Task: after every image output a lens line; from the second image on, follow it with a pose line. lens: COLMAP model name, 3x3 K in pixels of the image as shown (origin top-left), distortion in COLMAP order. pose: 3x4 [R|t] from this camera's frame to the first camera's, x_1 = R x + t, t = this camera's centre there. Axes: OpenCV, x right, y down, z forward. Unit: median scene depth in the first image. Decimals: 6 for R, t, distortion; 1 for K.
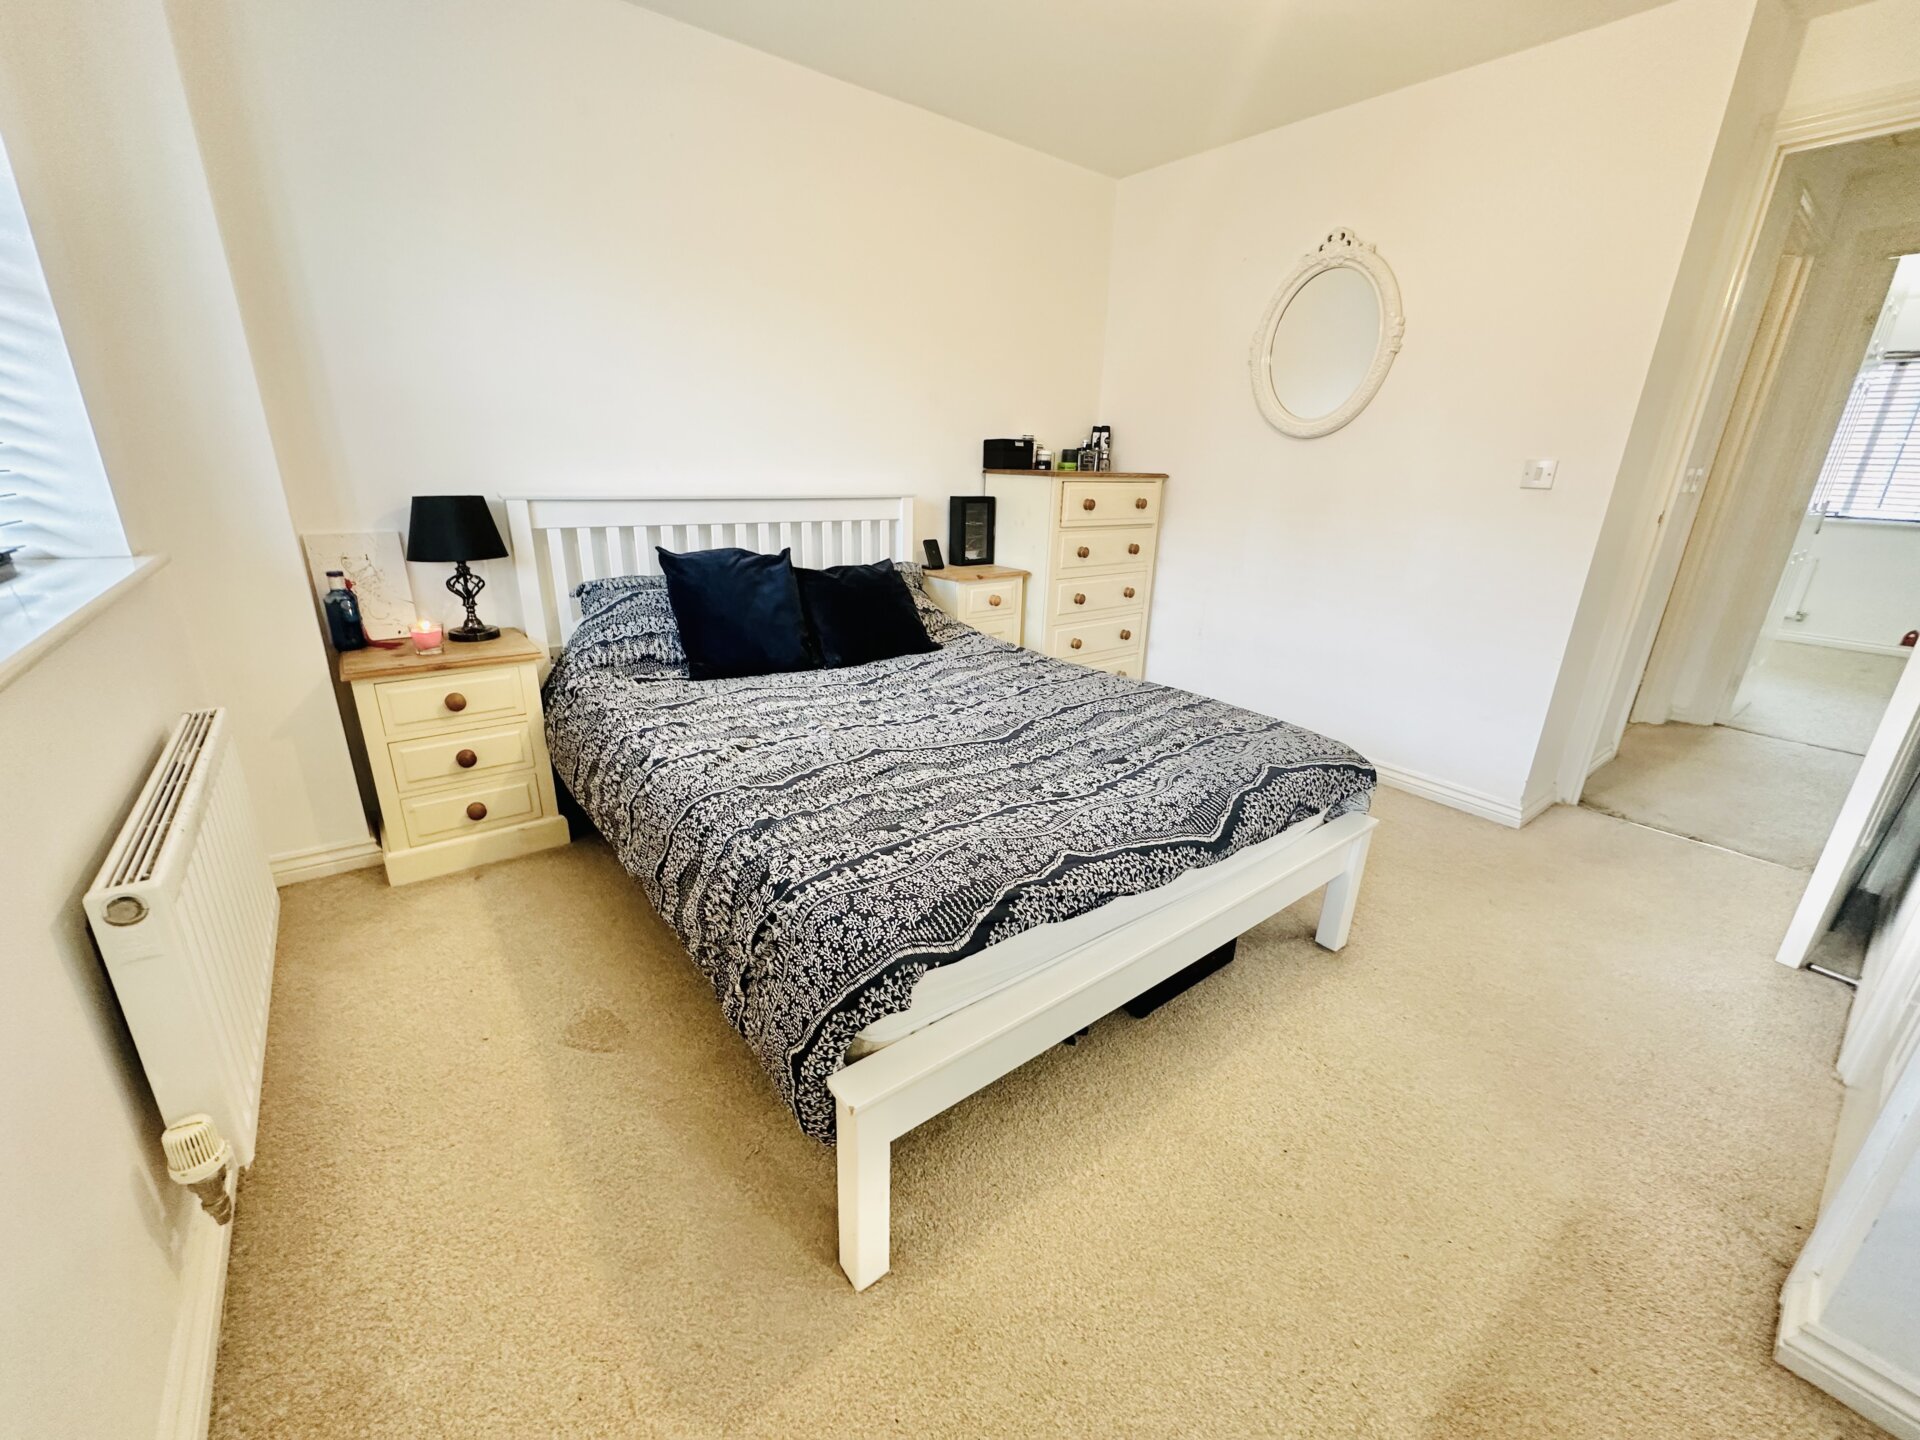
lens RADIAL K [[765.0, 0, 958.9], [0, 765.0, 715.8], [0, 0, 1]] dist [-0.003969, -0.000279]
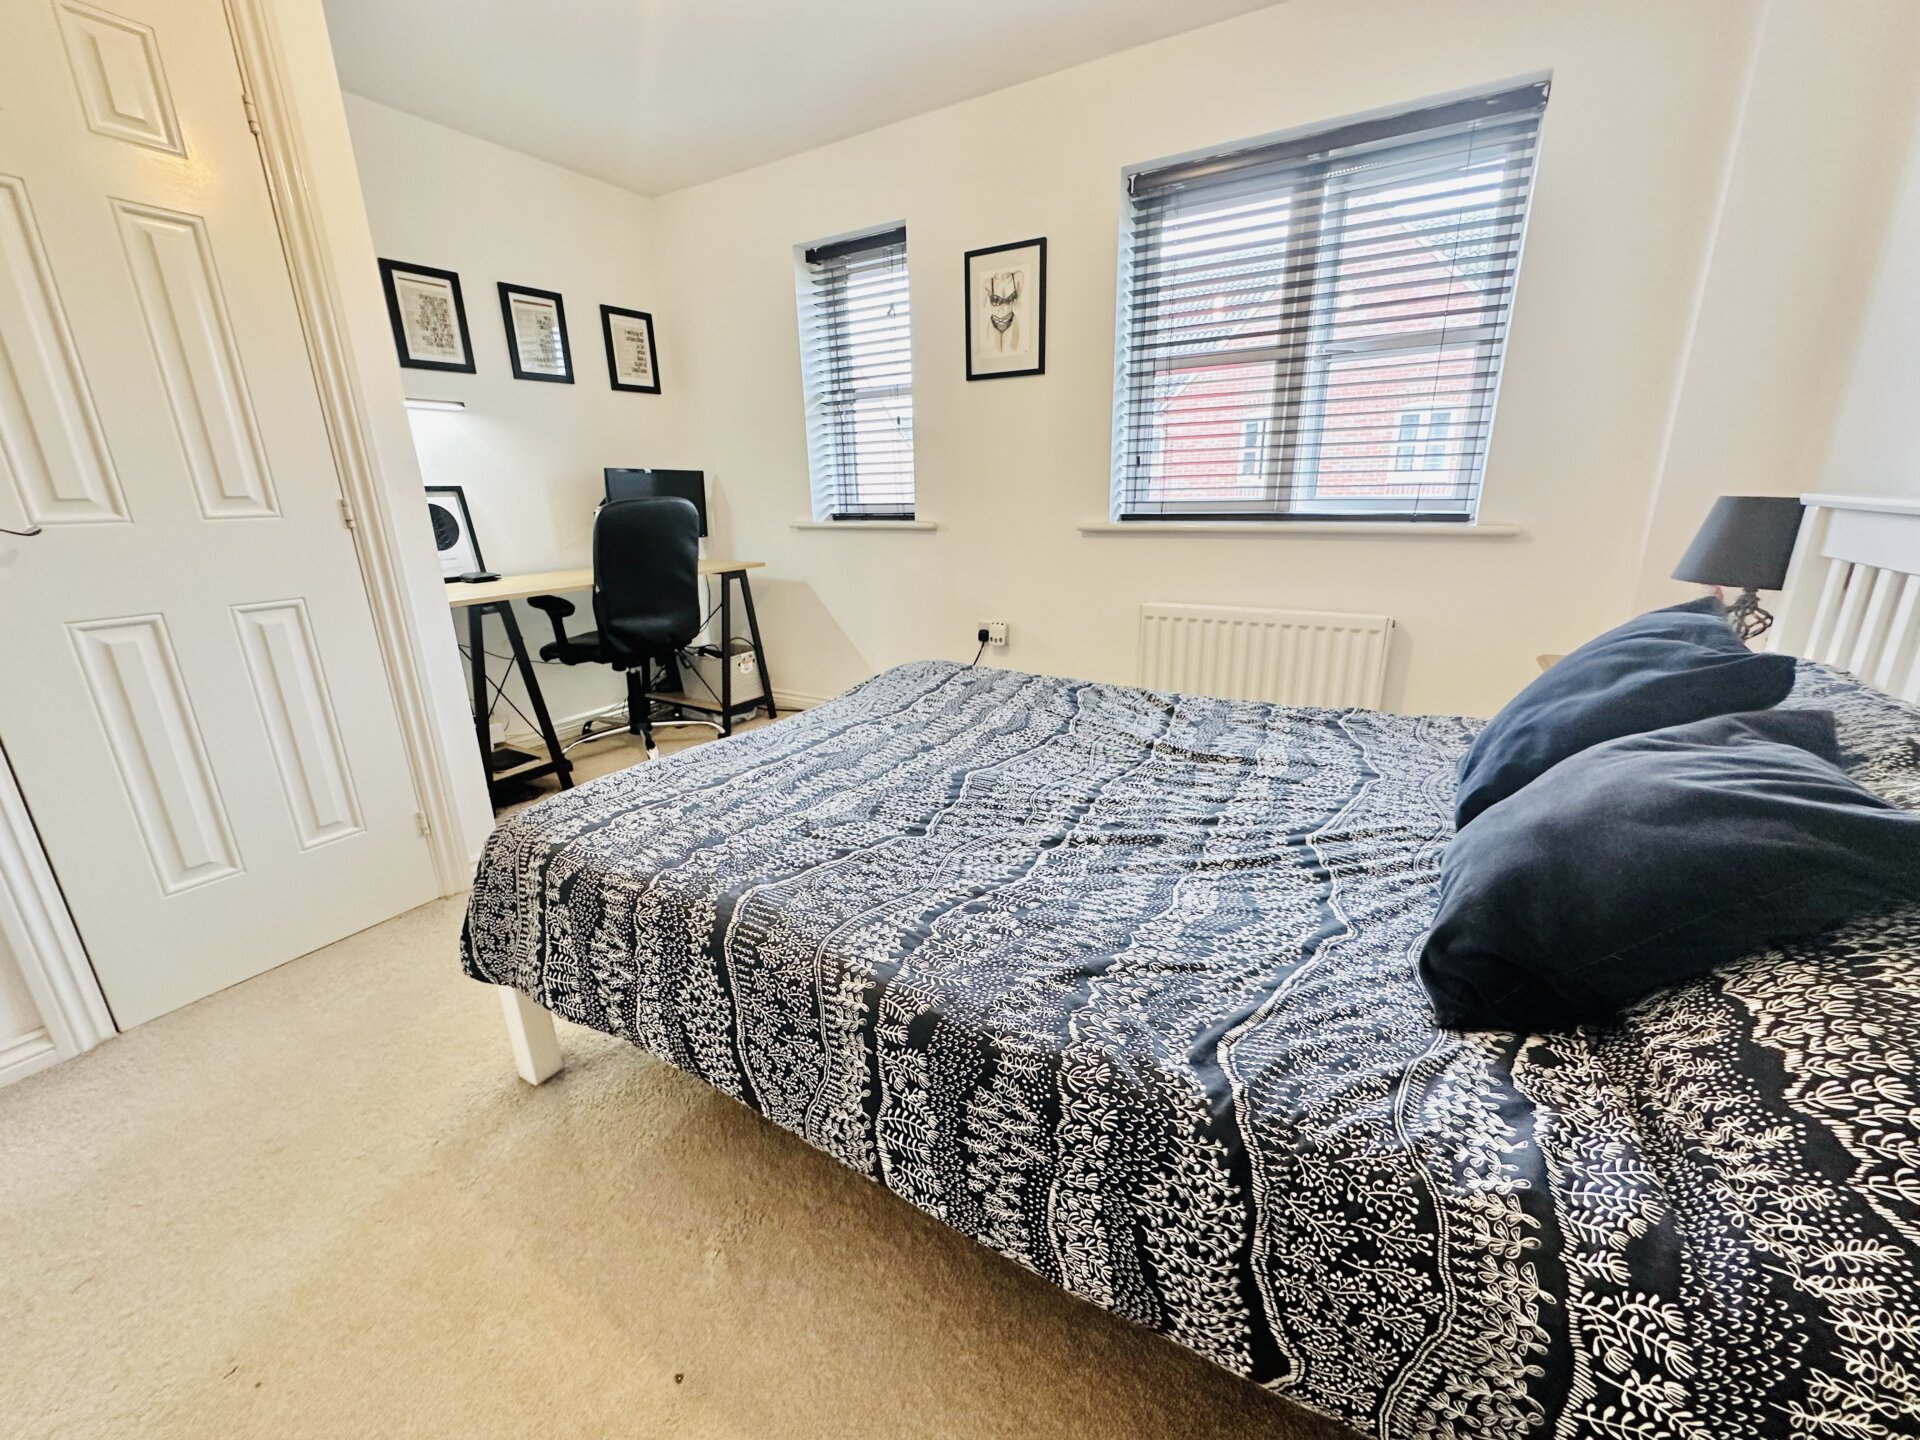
lens RADIAL K [[765.0, 0, 958.5], [0, 765.0, 719.0], [0, 0, 1]] dist [-0.003969, -0.000279]
pose [[-0.928372, 0.092433, -0.359973, 0.202560], [-0.125527, 0.833674, 0.537802, -0.258545], [0.349811, 0.544467, -0.762357, 0.895648]]
